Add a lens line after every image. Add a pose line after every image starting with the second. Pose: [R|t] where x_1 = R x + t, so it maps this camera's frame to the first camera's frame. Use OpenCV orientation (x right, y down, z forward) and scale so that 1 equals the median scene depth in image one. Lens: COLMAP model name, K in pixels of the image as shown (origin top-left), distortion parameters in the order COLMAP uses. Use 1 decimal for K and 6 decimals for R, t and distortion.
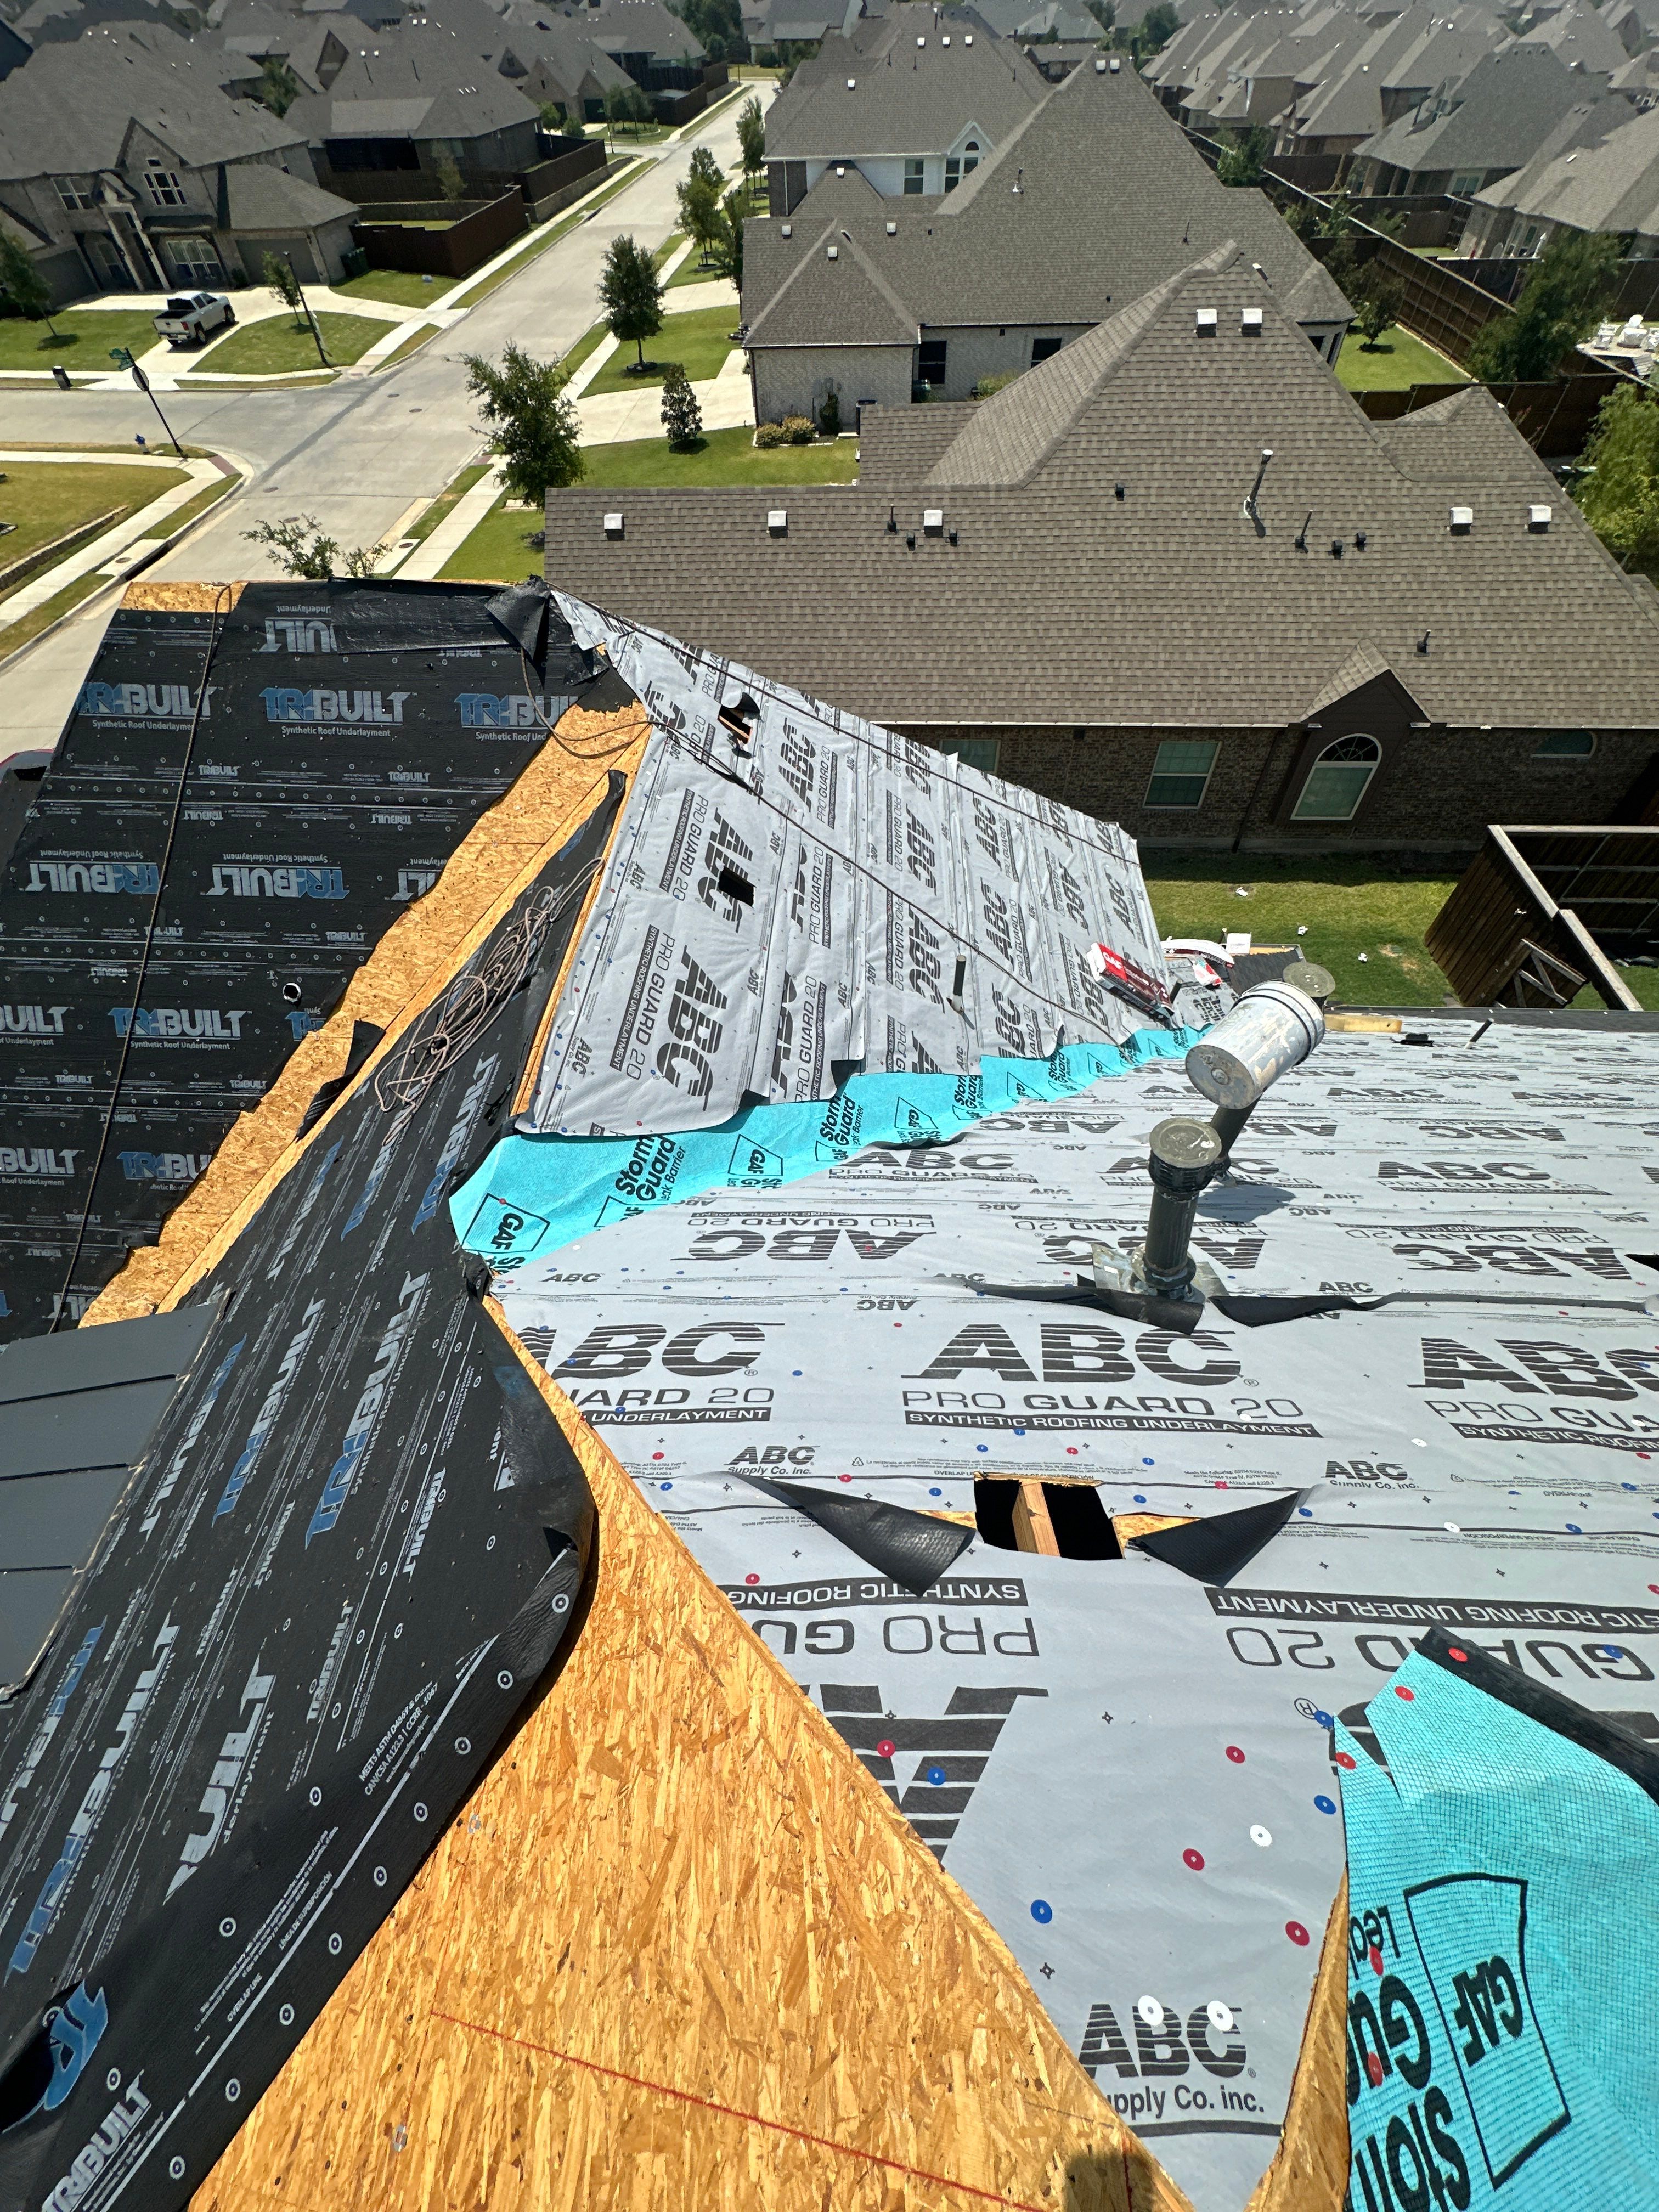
lens RADIAL K [[885.4, 0, 829.5], [0, 885.4, 1106.0], [0, 0, 1]] dist [-0.001352, 0.000302]
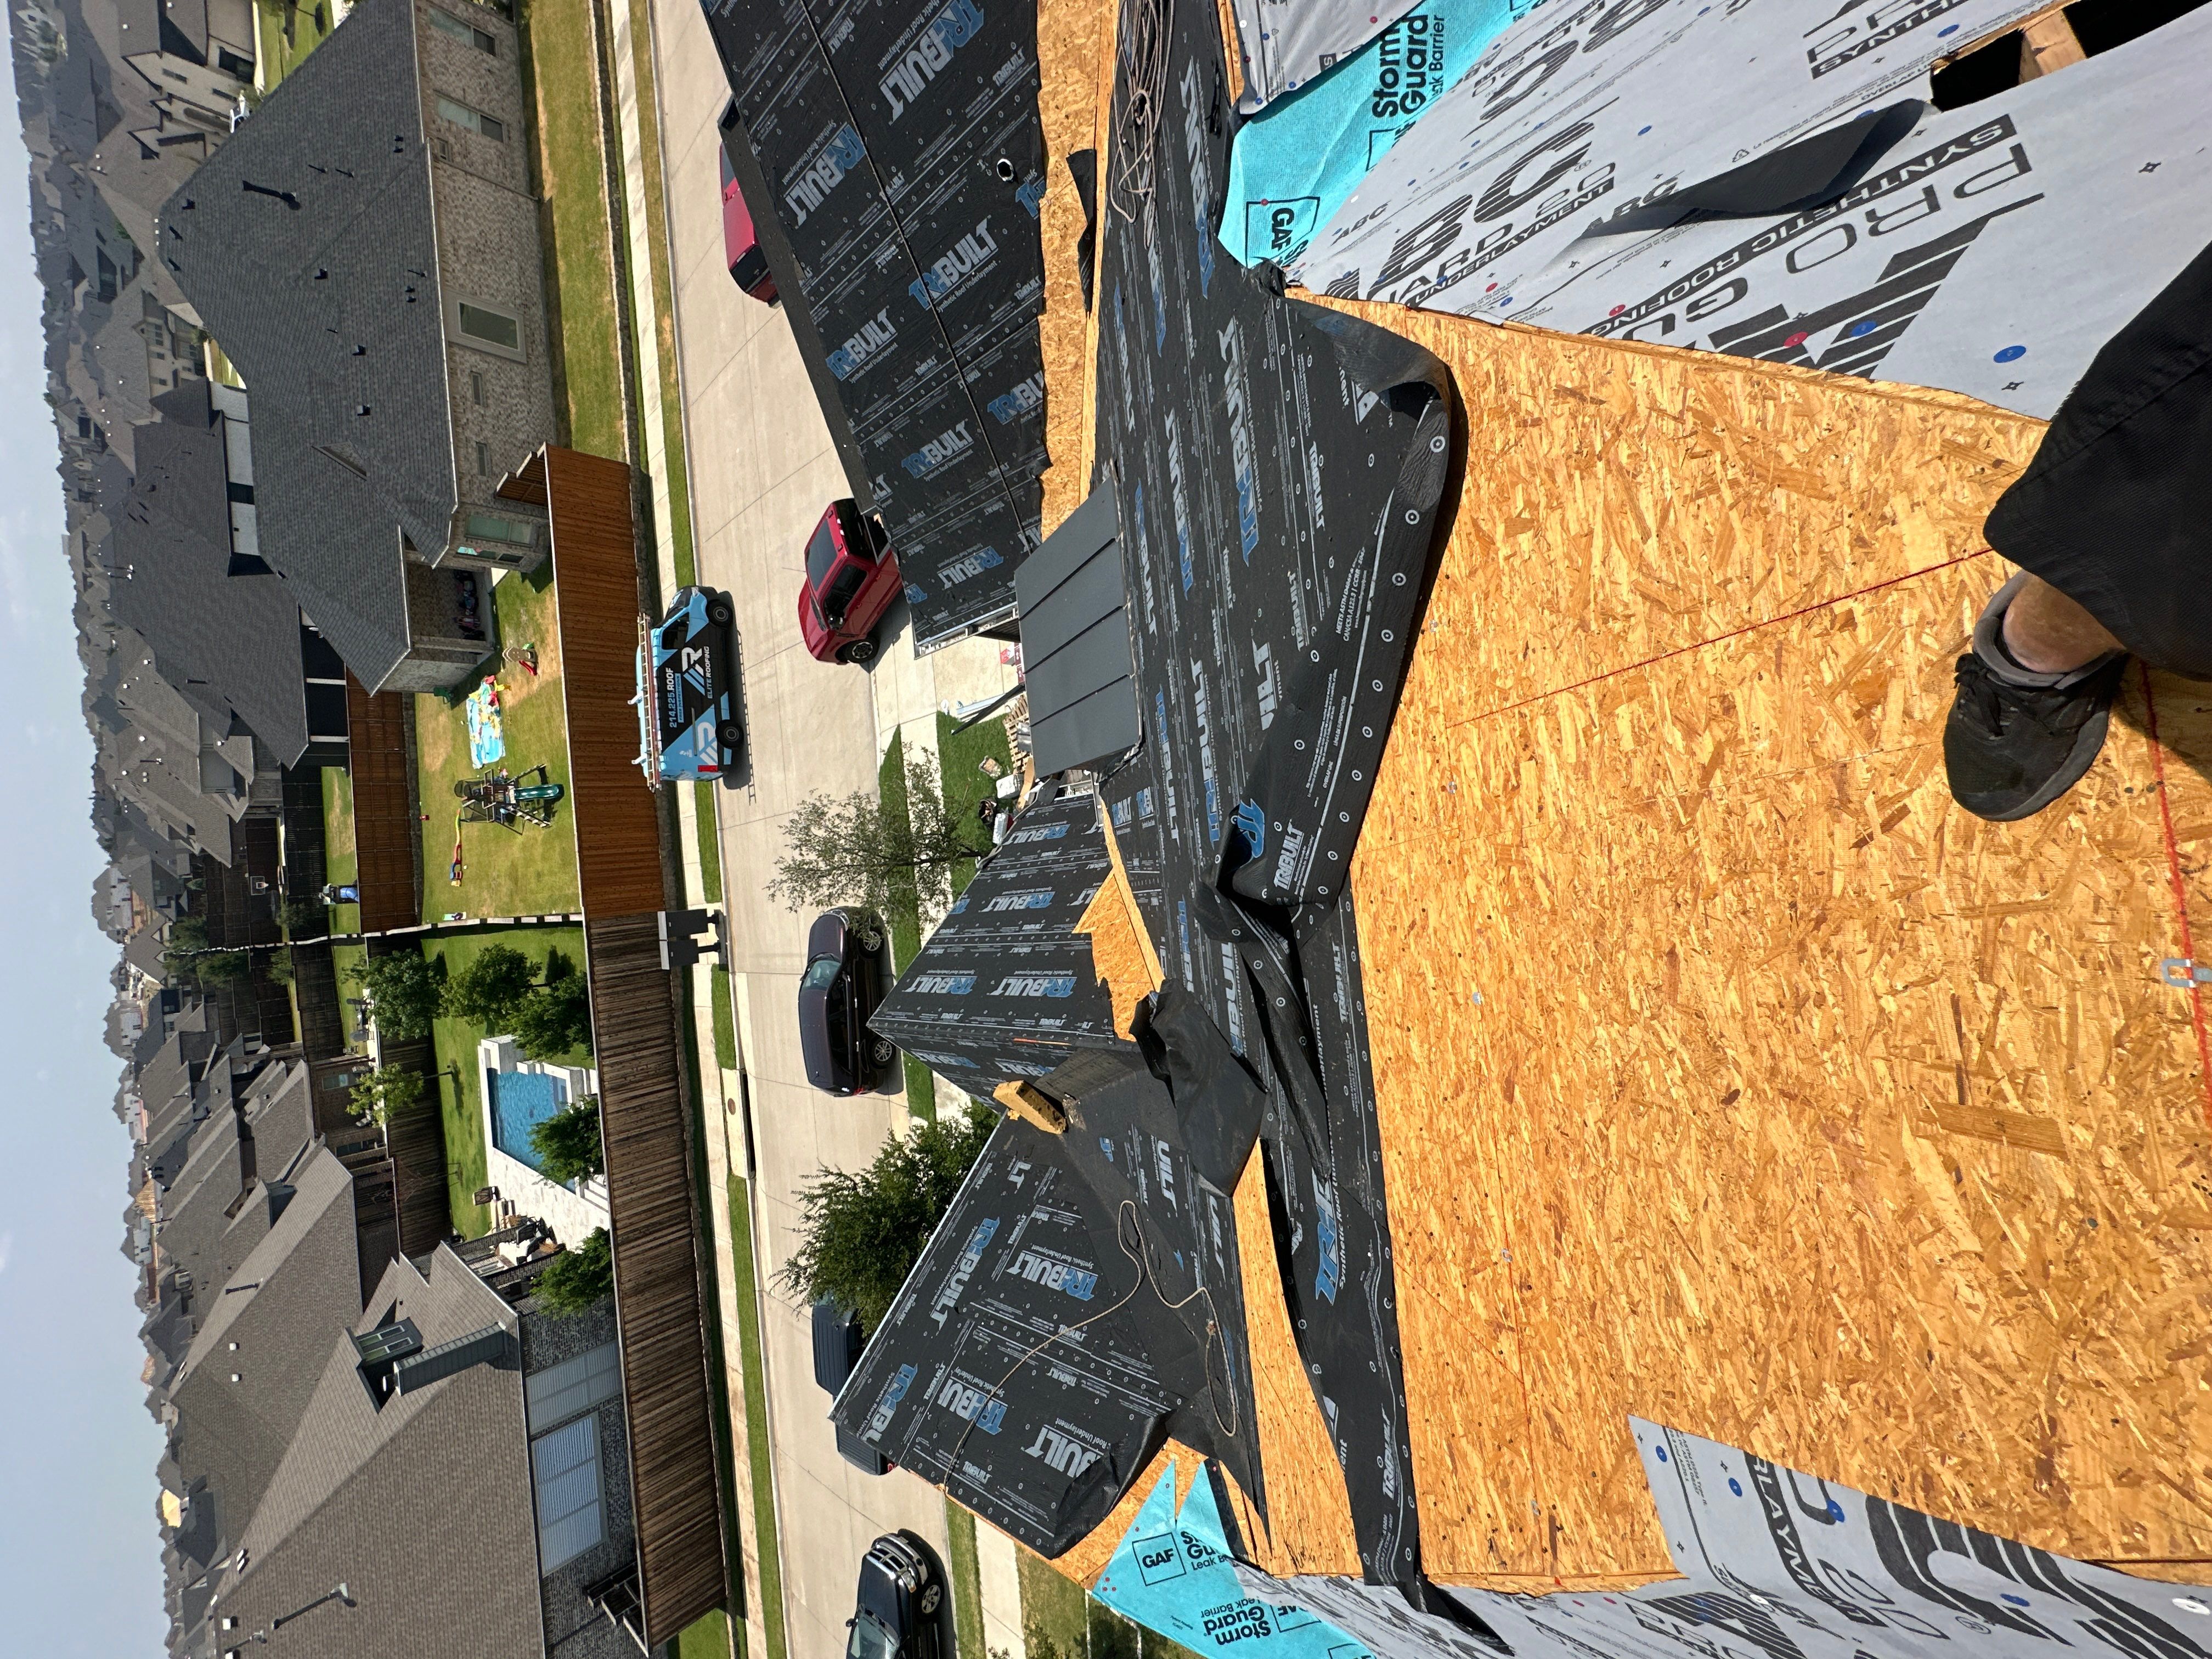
lens RADIAL K [[885.4, 0, 1106.9], [0, 885.4, 829.8], [0, 0, 1]] dist [-0.001352, 0.000302]
pose [[0.738752, -0.154273, -0.656084, 0.023329], [0.523032, 0.745170, 0.413715, 0.131416], [0.425069, -0.648785, 0.631185, -0.104490]]
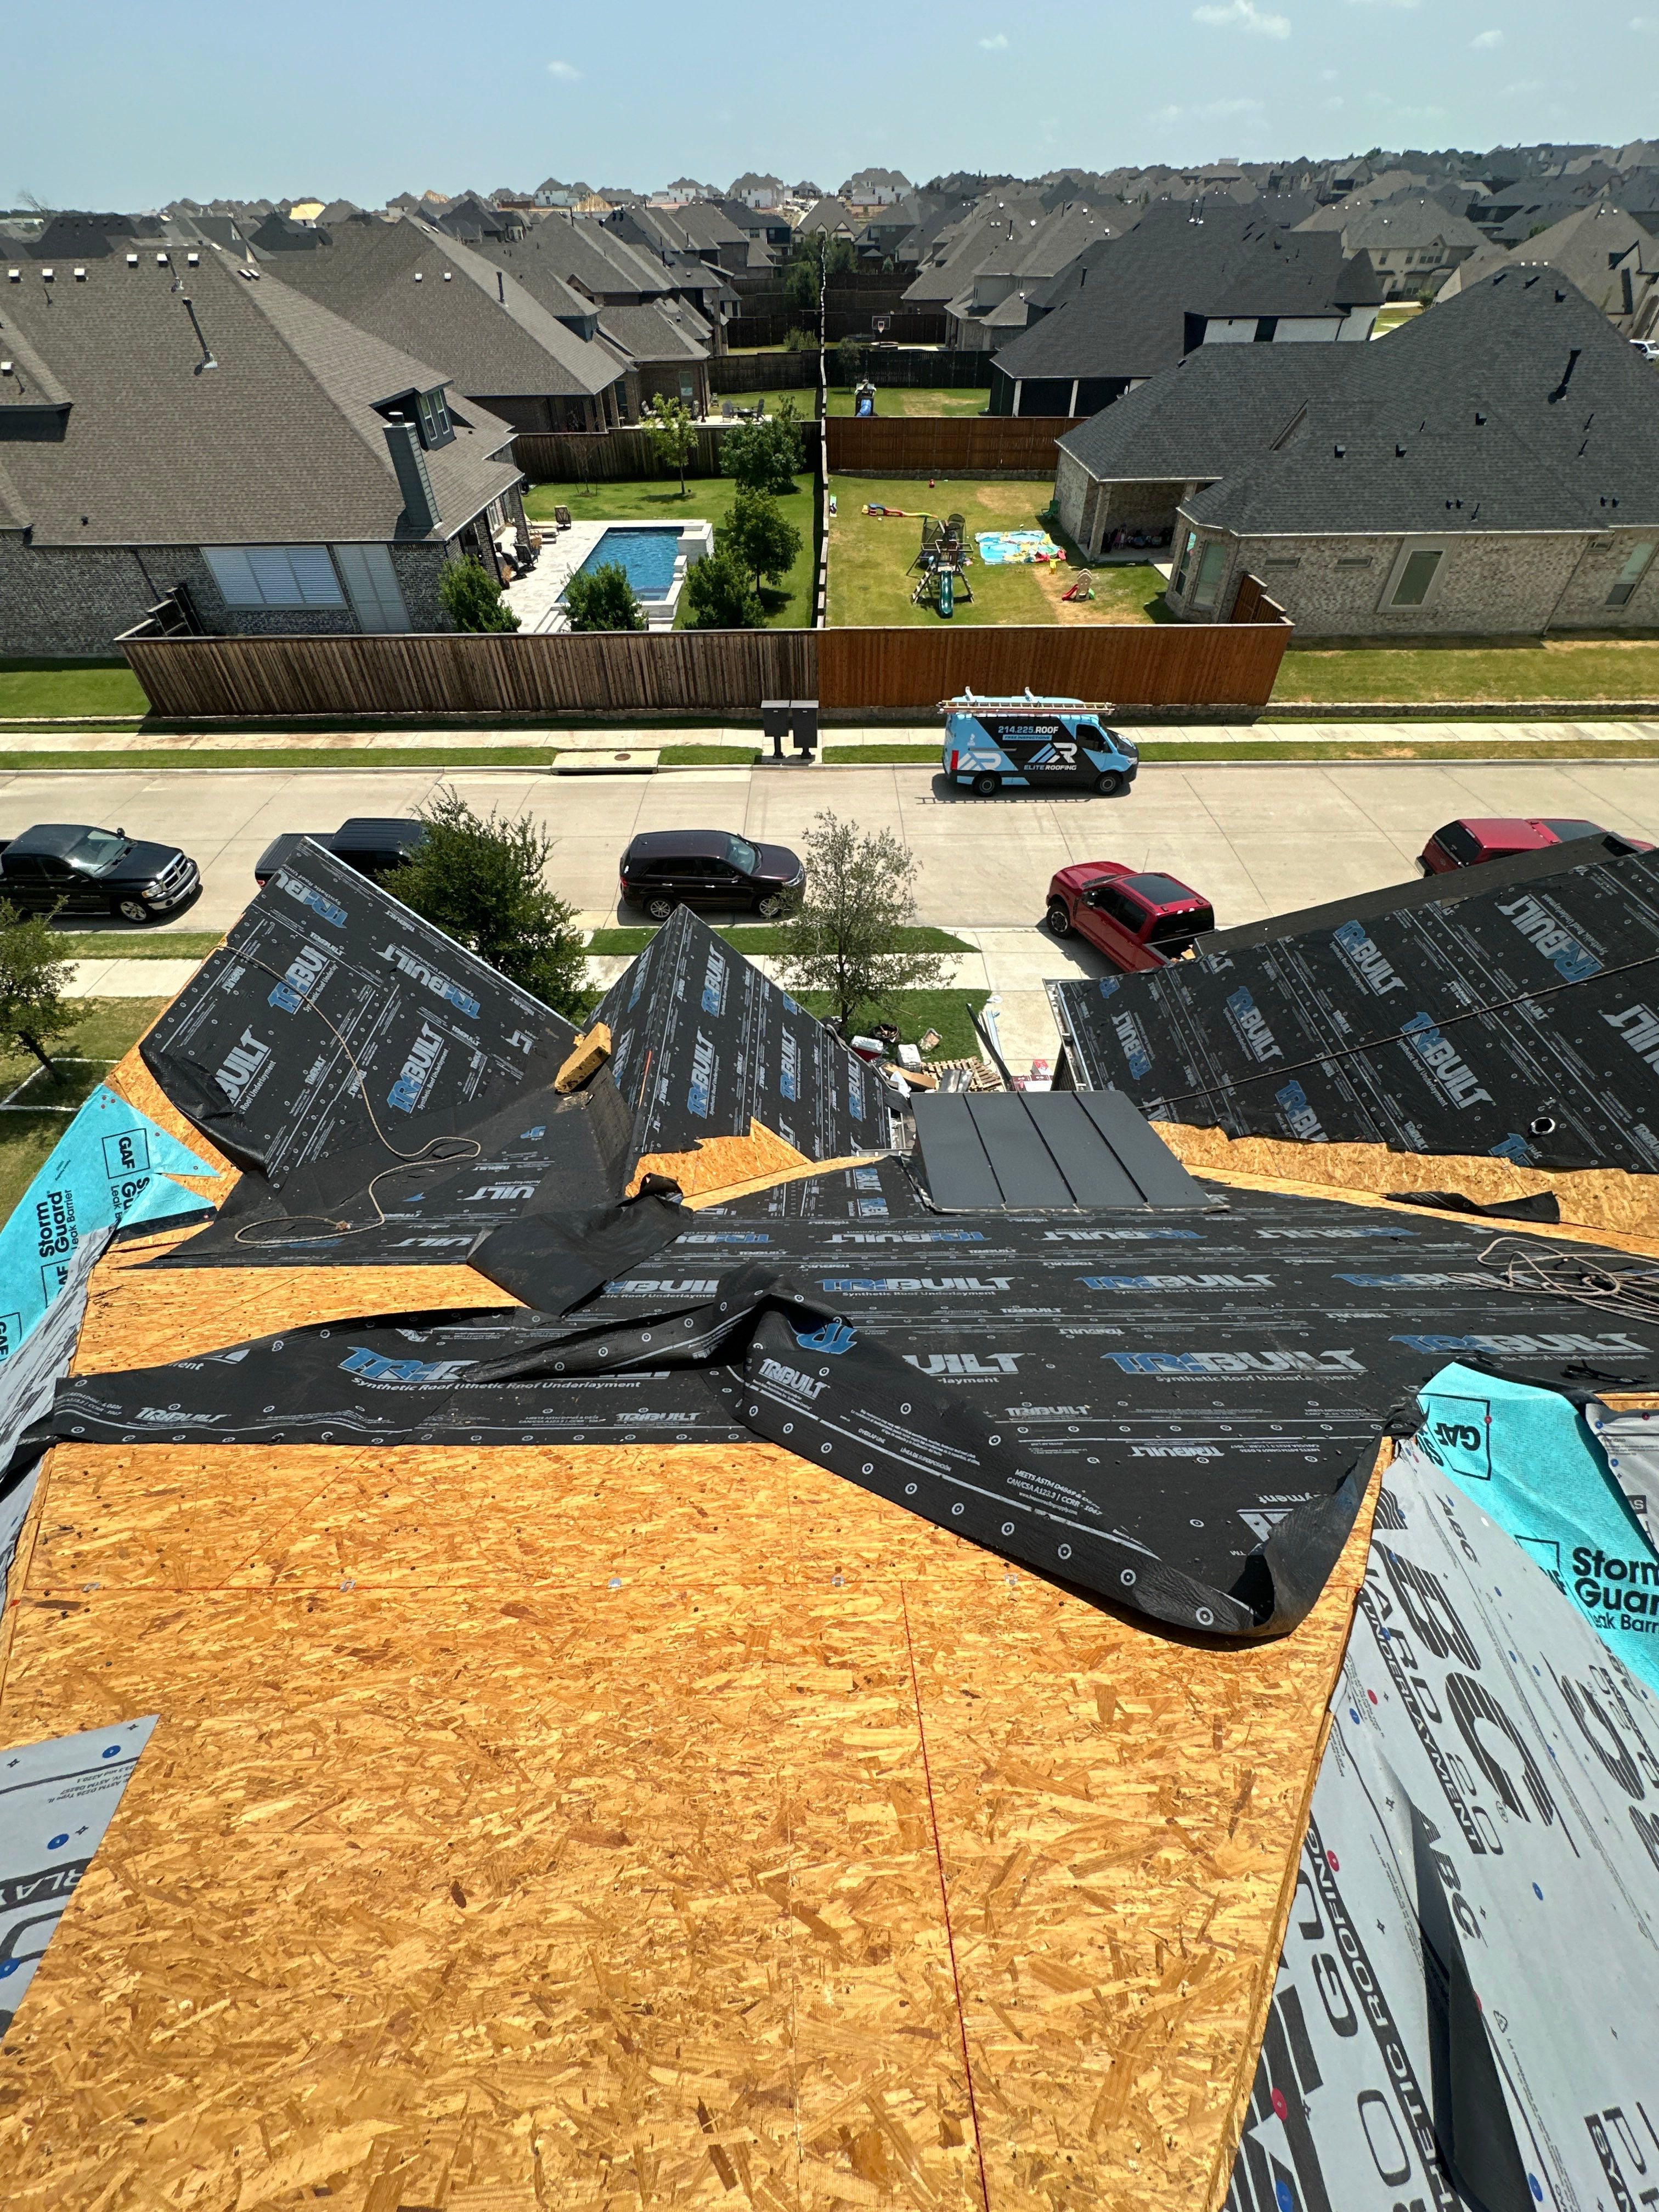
lens RADIAL K [[885.4, 0, 829.5], [0, 885.4, 1106.0], [0, 0, 1]] dist [-0.001352, 0.000302]
pose [[0.061827, 0.721996, -0.689129, -0.026743], [-0.775393, 0.469486, 0.422312, 0.099985], [0.628444, 0.508236, 0.588858, -0.098969]]
